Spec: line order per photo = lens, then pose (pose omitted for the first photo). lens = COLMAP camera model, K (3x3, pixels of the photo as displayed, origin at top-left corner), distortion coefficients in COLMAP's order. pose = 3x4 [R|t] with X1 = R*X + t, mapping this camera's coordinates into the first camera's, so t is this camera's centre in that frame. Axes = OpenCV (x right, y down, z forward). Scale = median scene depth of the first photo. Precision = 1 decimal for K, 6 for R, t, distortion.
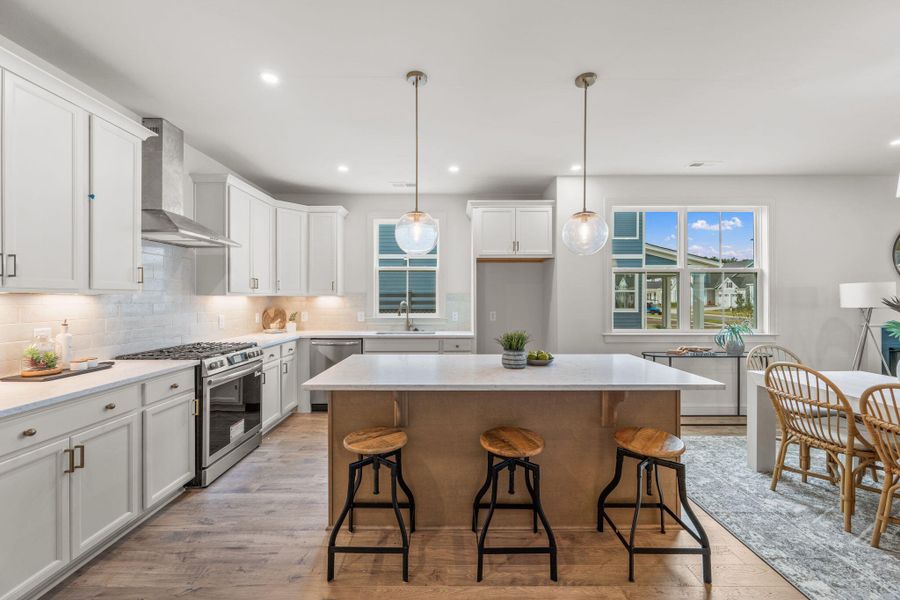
lens RADIAL K [[356.2, 0, 450.8], [0, 356.2, 298.0], [0, 0, 1]] dist [0.000121, -0.000050]
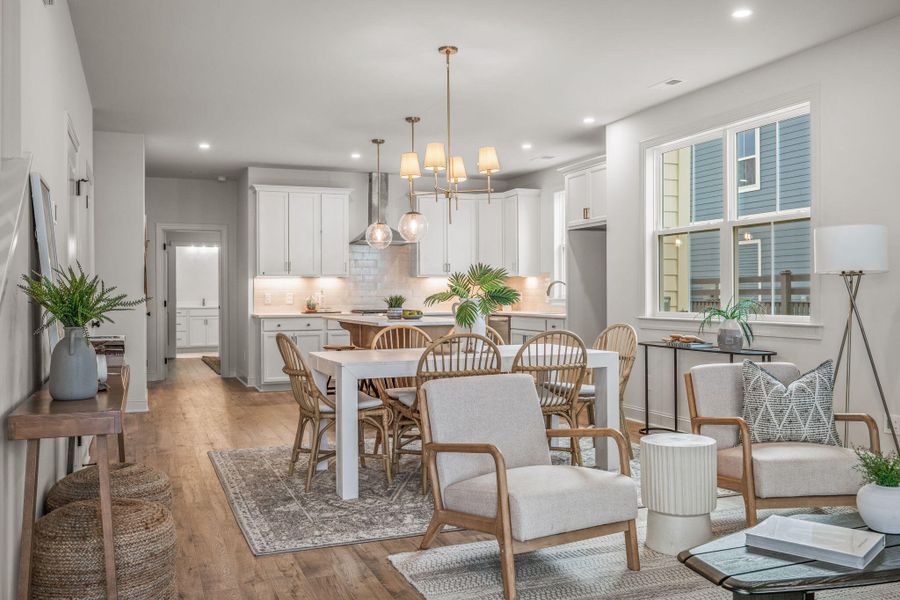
lens RADIAL K [[770.1, 0, 450.0], [0, 770.1, 300.0], [0, 0, 1]] dist [-0.008844, -0.002023]
pose [[0.371513, 0.003160, -0.928423, 1.837919], [0.004088, 0.999979, 0.005039, 0.055162], [0.928419, -0.005667, 0.371492, -0.005947]]
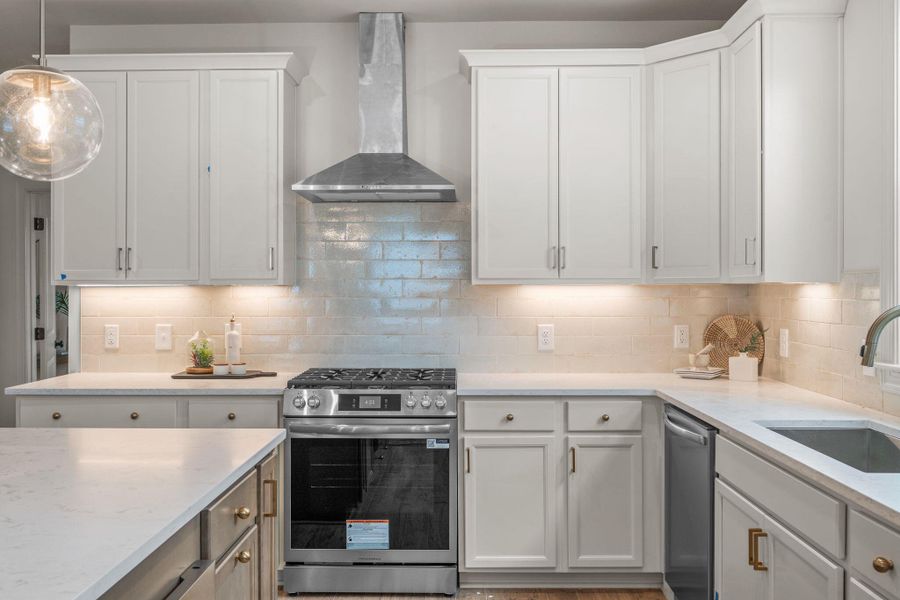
lens RADIAL K [[778.2, 0, 450.9], [0, 778.2, 286.7], [0, 0, 1]] dist [0.005304, 0.003267]
pose [[-0.013676, -0.005219, -0.999893, 0.412296], [0.000001, 0.999986, -0.005220, 0.001170], [0.999906, -0.000073, -0.013676, 0.808012]]
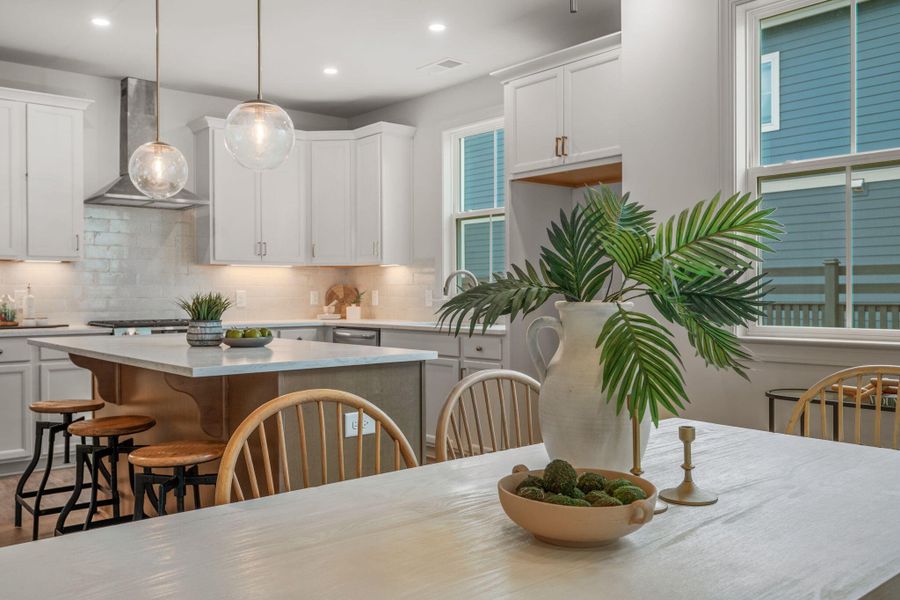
lens RADIAL K [[770.1, 0, 450.0], [0, 770.1, 300.0], [0, 0, 1]] dist [-0.008844, -0.002023]
pose [[0.651619, 0.002684, -0.758542, 0.890172], [0.004086, 0.999967, 0.007049, 0.054050], [0.758536, -0.007693, 0.651586, 0.213153]]
